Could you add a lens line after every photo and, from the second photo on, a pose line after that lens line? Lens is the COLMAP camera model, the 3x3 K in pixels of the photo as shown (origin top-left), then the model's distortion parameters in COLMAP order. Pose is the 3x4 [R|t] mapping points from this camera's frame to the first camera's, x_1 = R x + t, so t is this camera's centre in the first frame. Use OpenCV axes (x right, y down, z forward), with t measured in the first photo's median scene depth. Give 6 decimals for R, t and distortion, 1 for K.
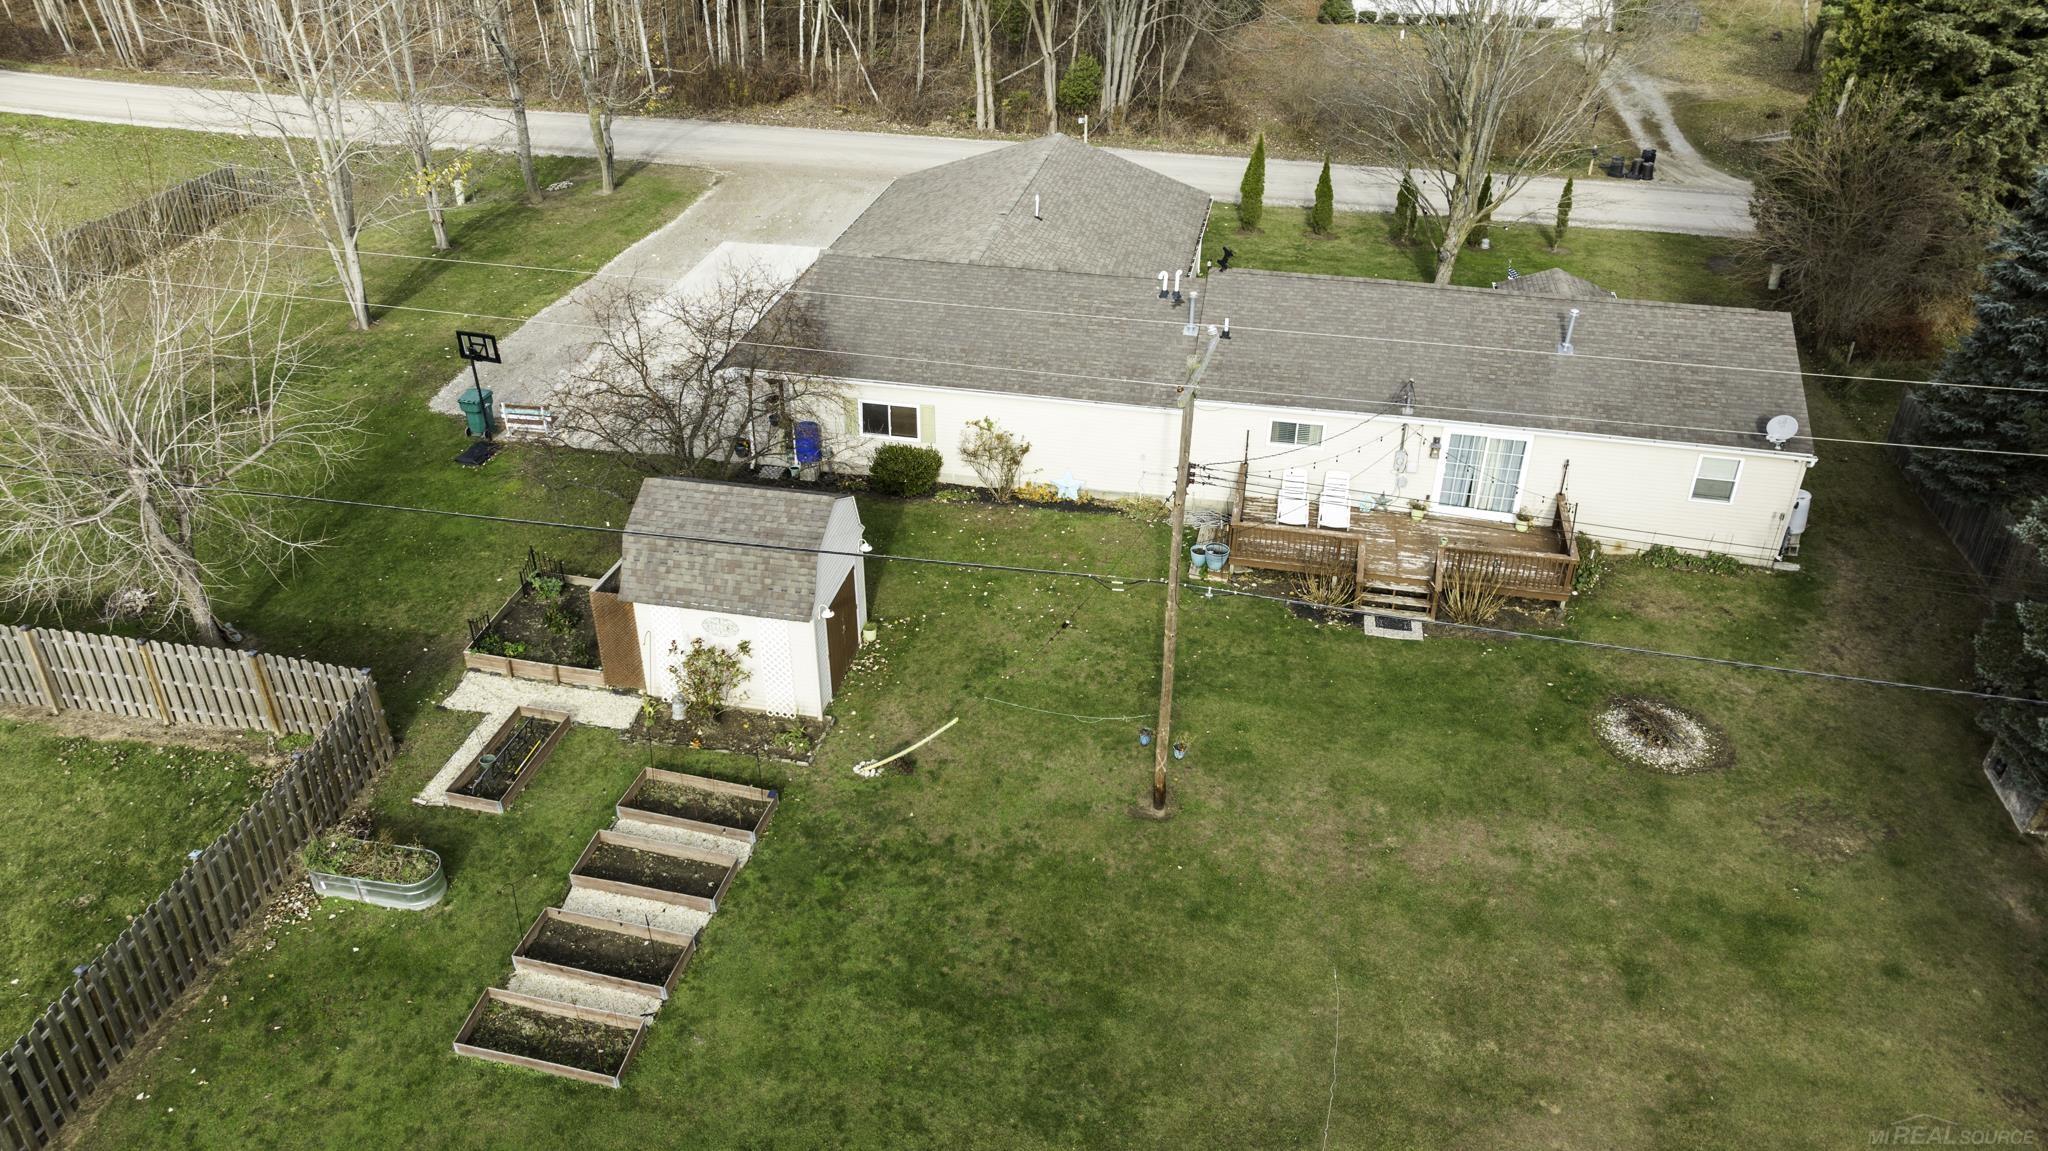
lens RADIAL K [[1451.9, 0, 1019.9], [0, 1451.9, 574.2], [0, 0, 1]] dist [-0.024624, 0.002318]
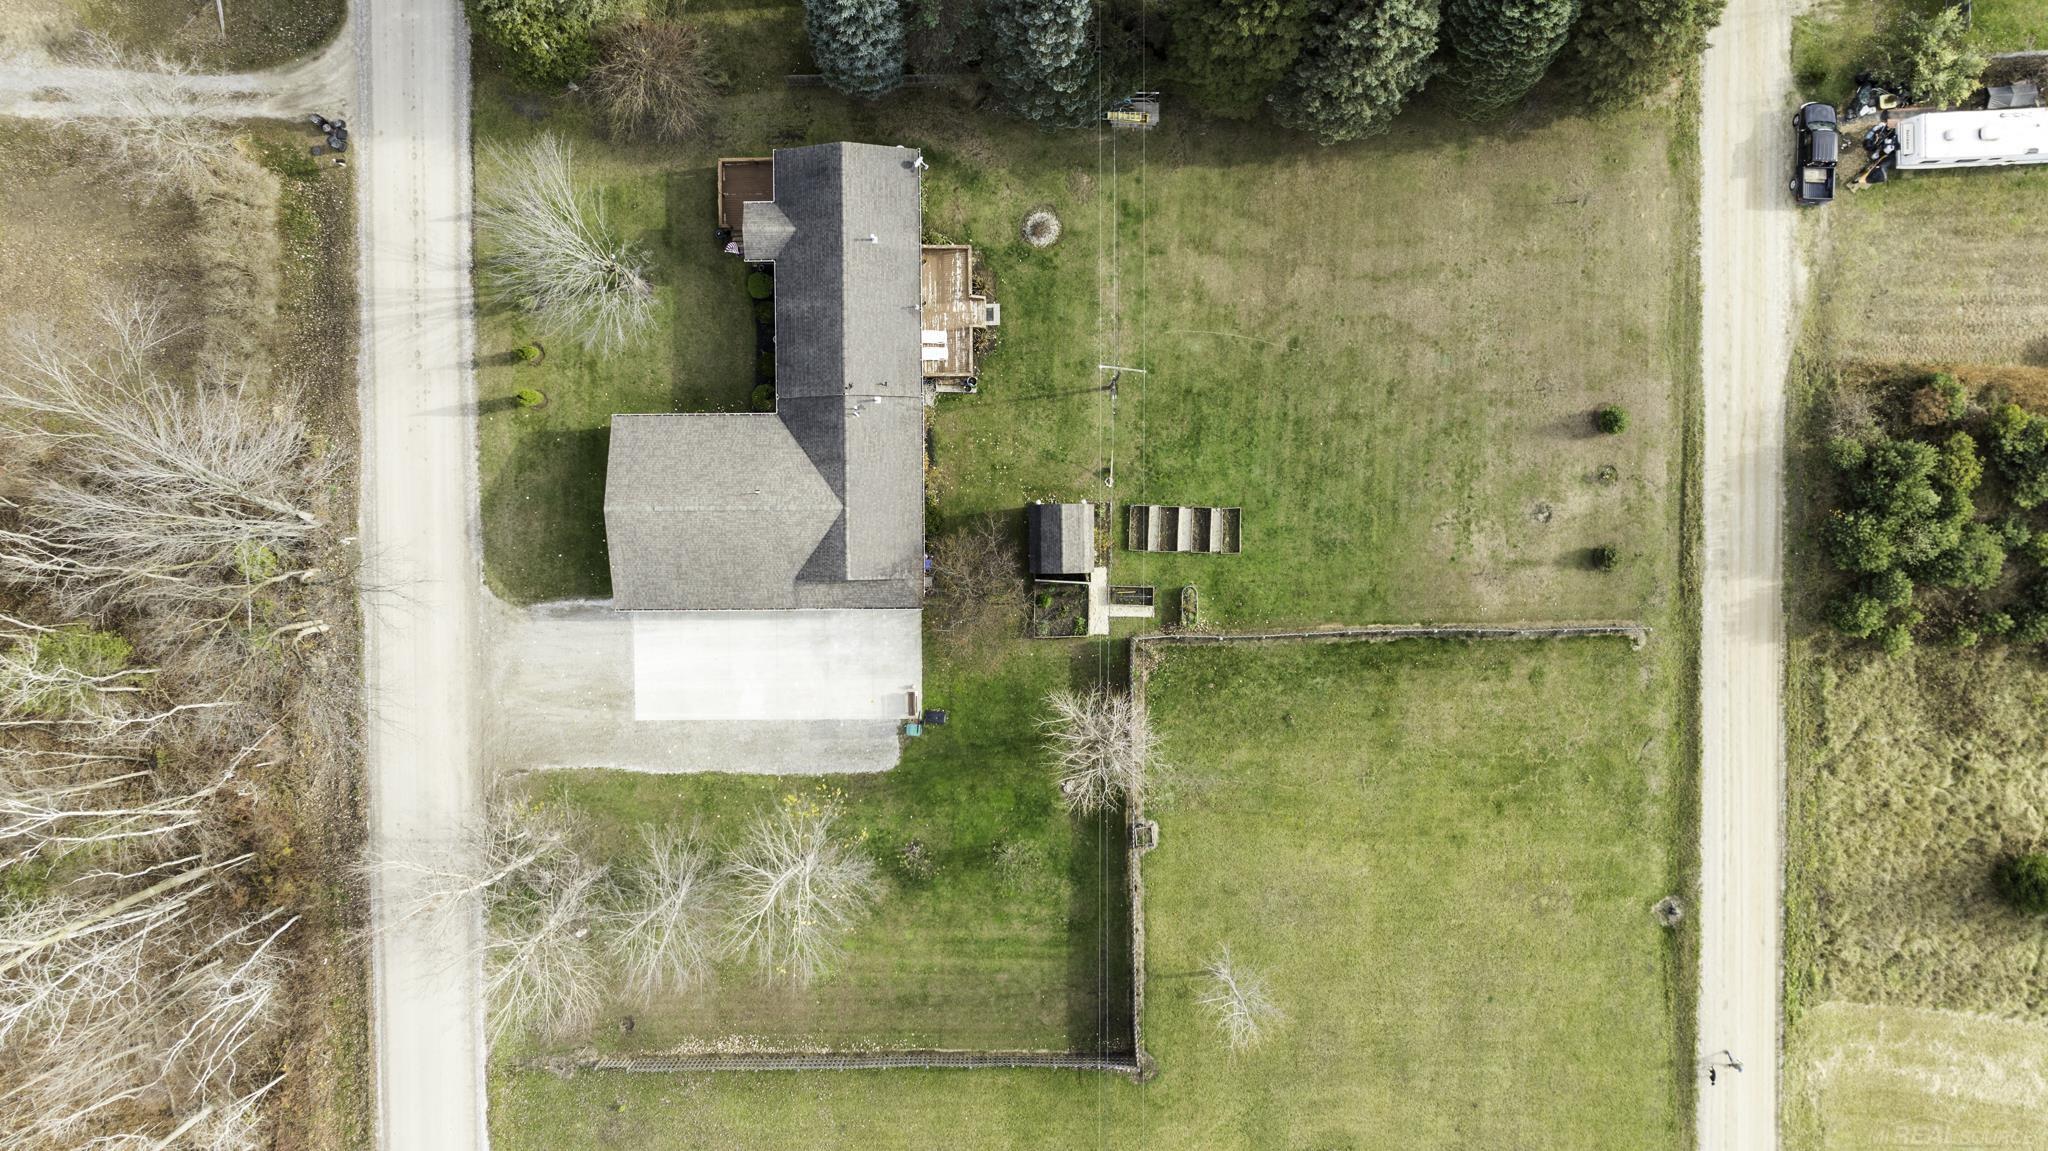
lens RADIAL K [[1451.9, 0, 1022.4], [0, 1451.9, 584.8], [0, 0, 1]] dist [-0.024624, 0.002318]
pose [[-0.204051, -0.978191, -0.038799, -0.155048], [0.504373, -0.139015, 0.852222, -2.549018], [-0.839030, 0.154327, 0.521739, -0.414752]]
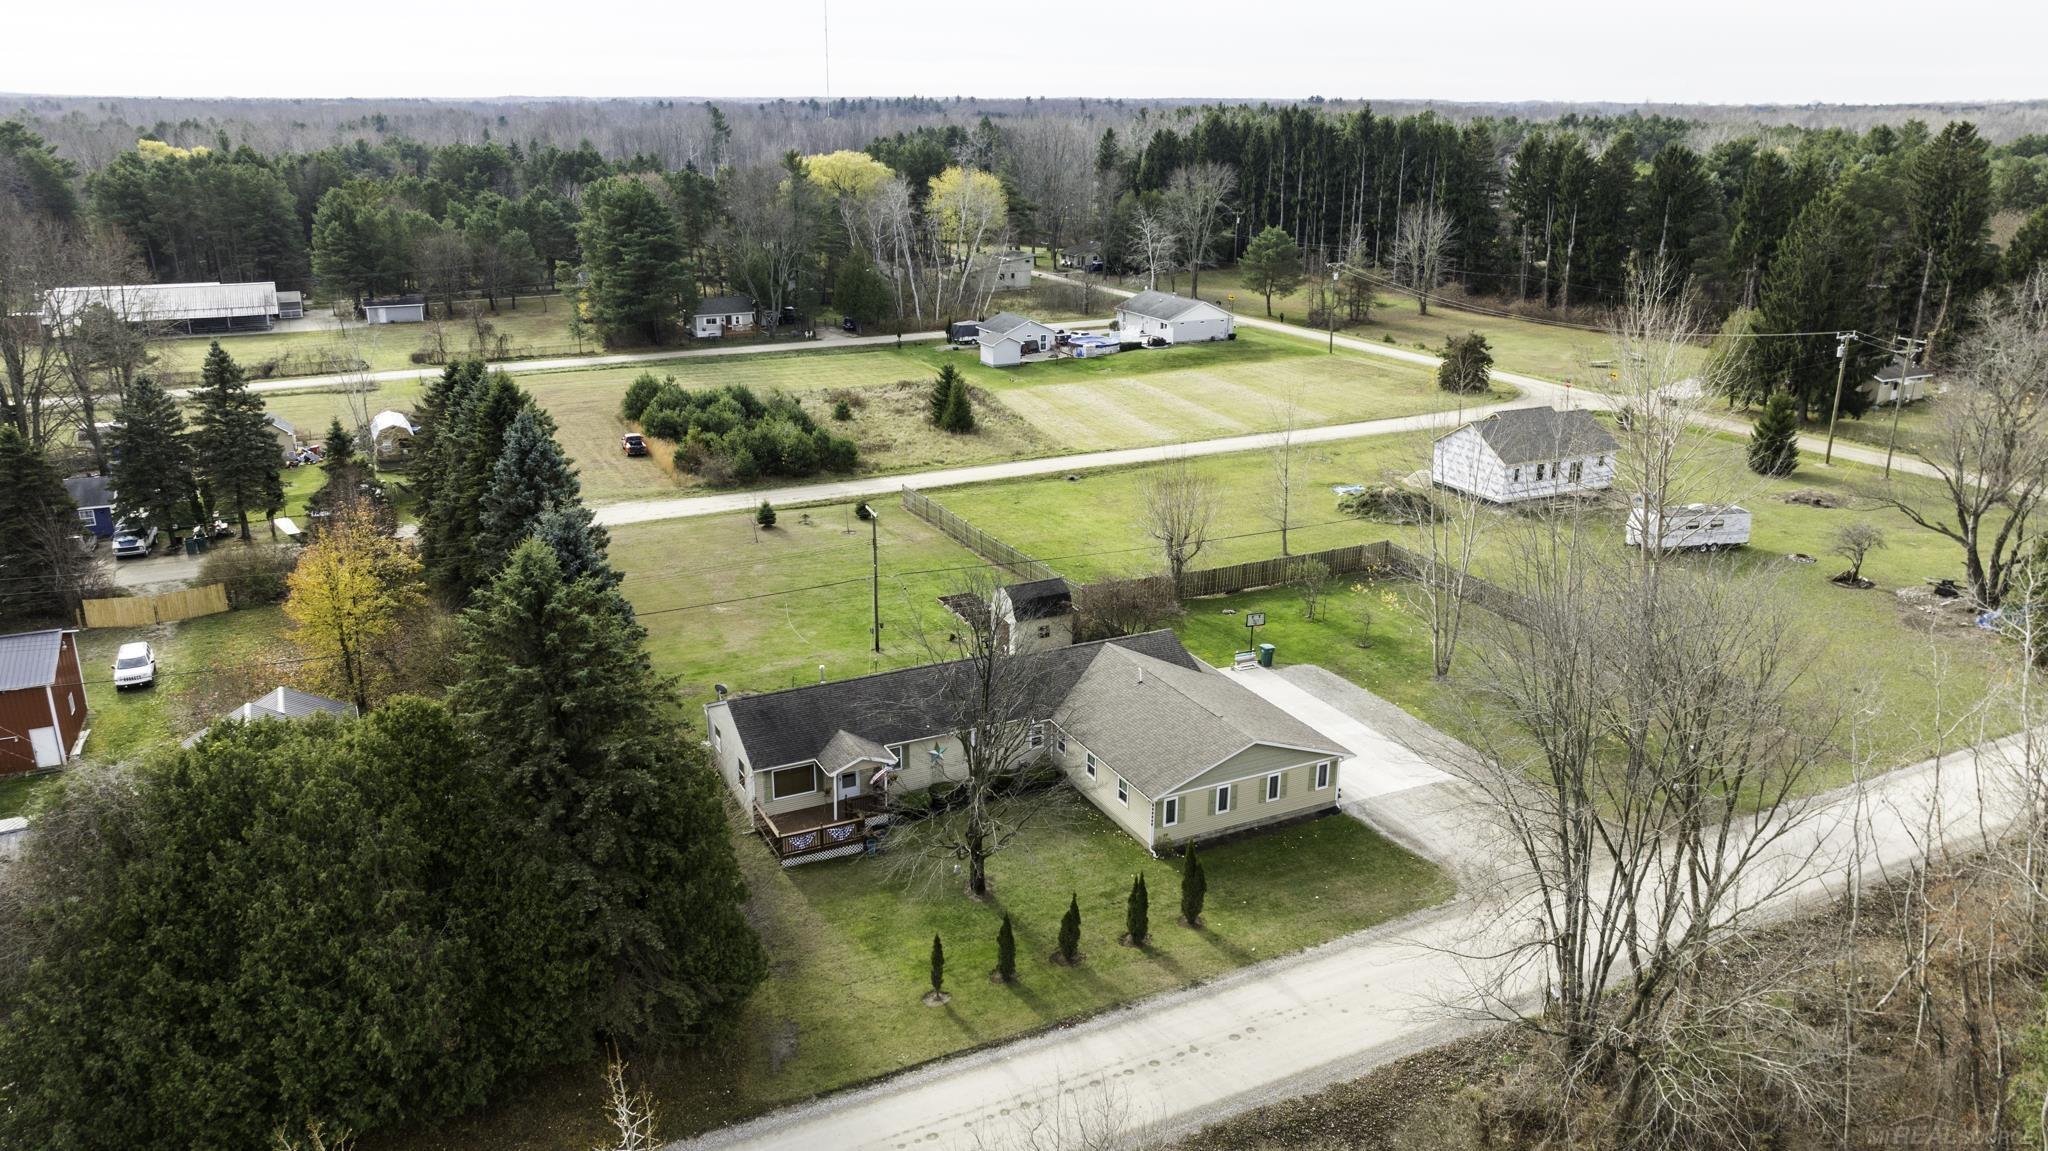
lens RADIAL K [[1451.9, 0, 1035.6], [0, 1451.9, 575.0], [0, 0, 1]] dist [-0.024624, 0.002318]
pose [[-0.784225, 0.184740, -0.592336, 1.615250], [-0.330517, 0.683554, 0.650778, -2.046037], [0.525118, 0.706134, -0.475001, 2.459669]]
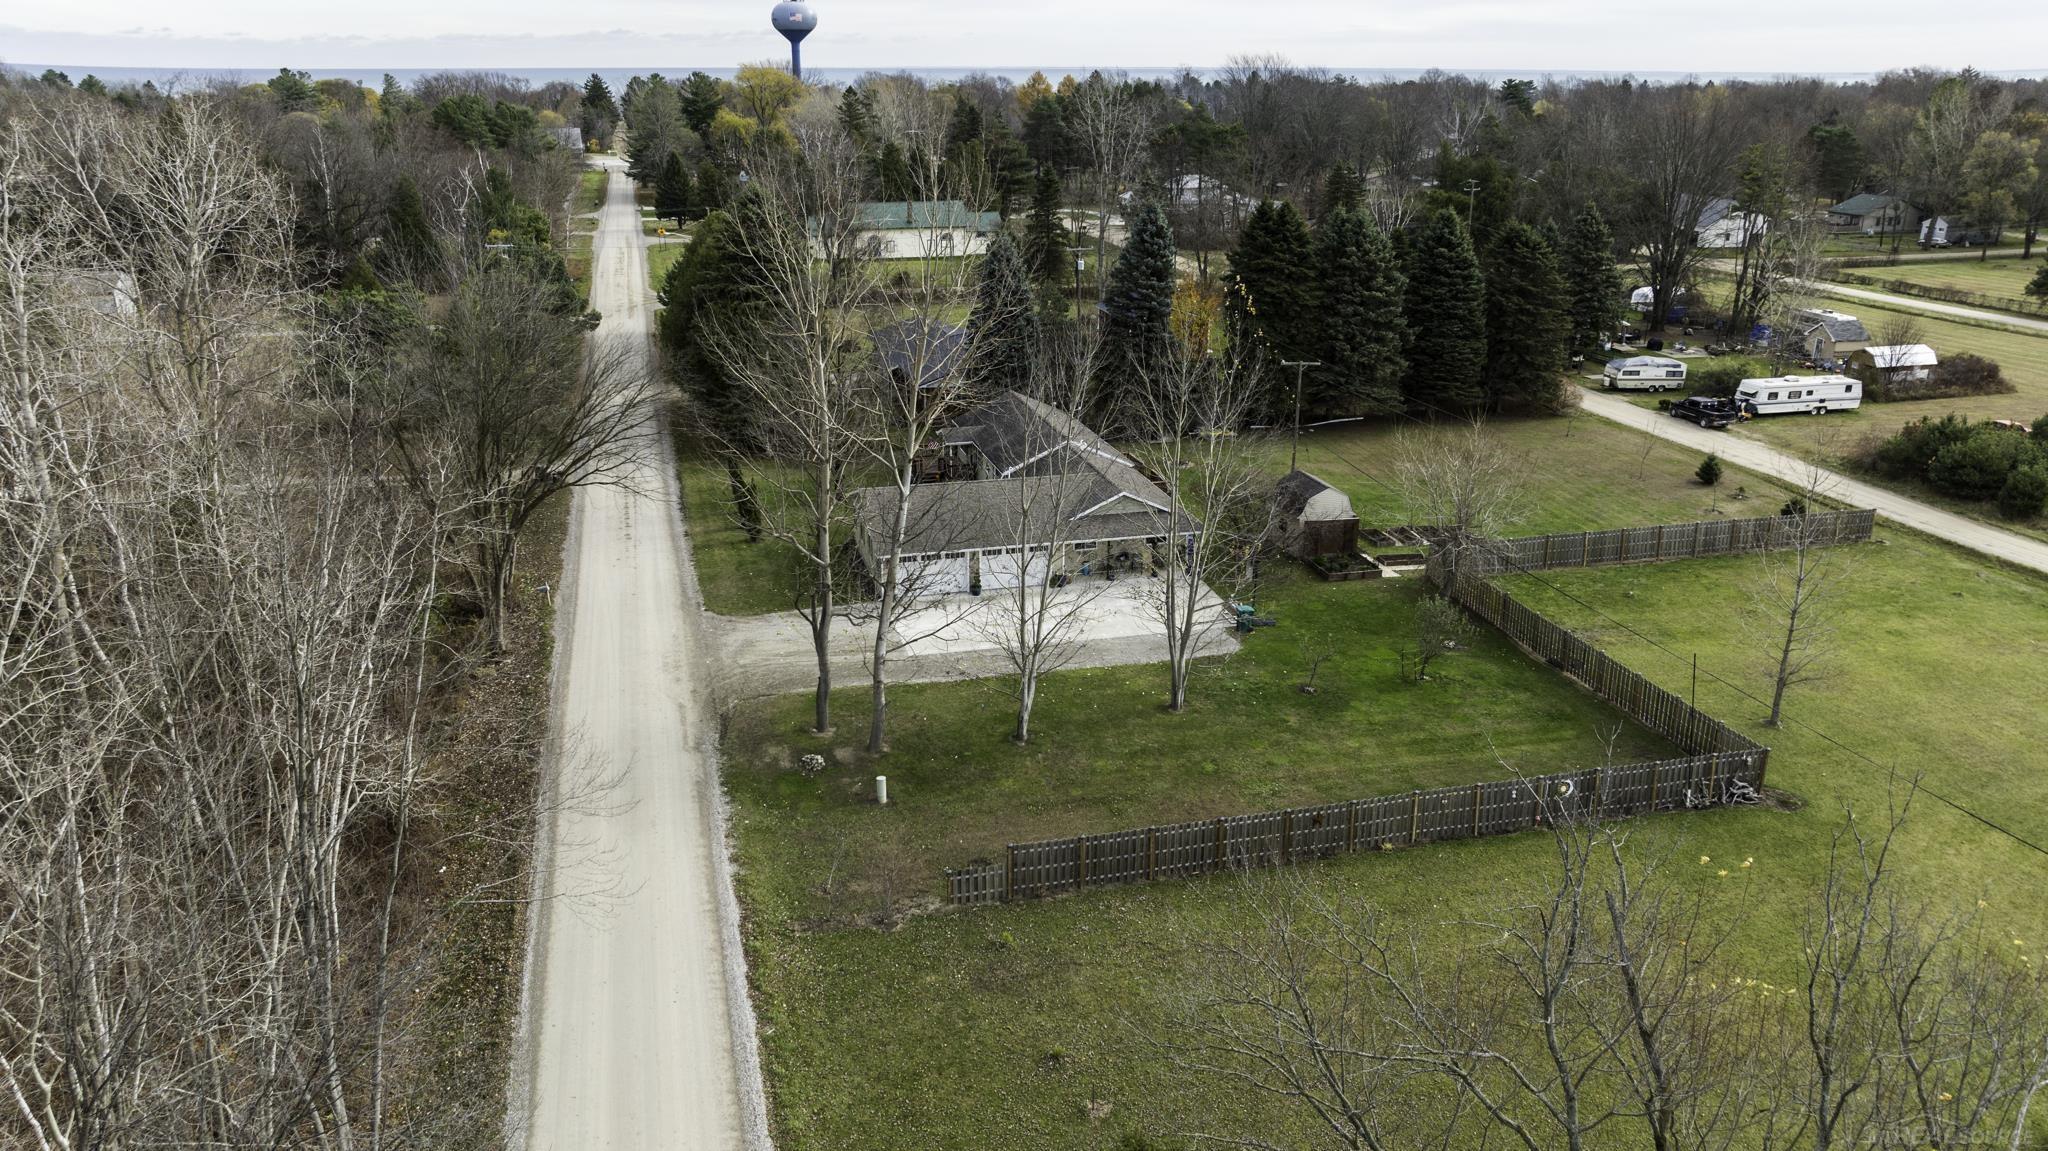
lens RADIAL K [[1451.9, 0, 1023.4], [0, 1451.9, 570.6], [0, 0, 1]] dist [-0.024624, 0.002318]
pose [[-0.442518, -0.305155, 0.843242, -2.435643], [0.460024, 0.729923, 0.505559, -1.632056], [-0.769776, 0.611631, -0.182626, 2.097162]]
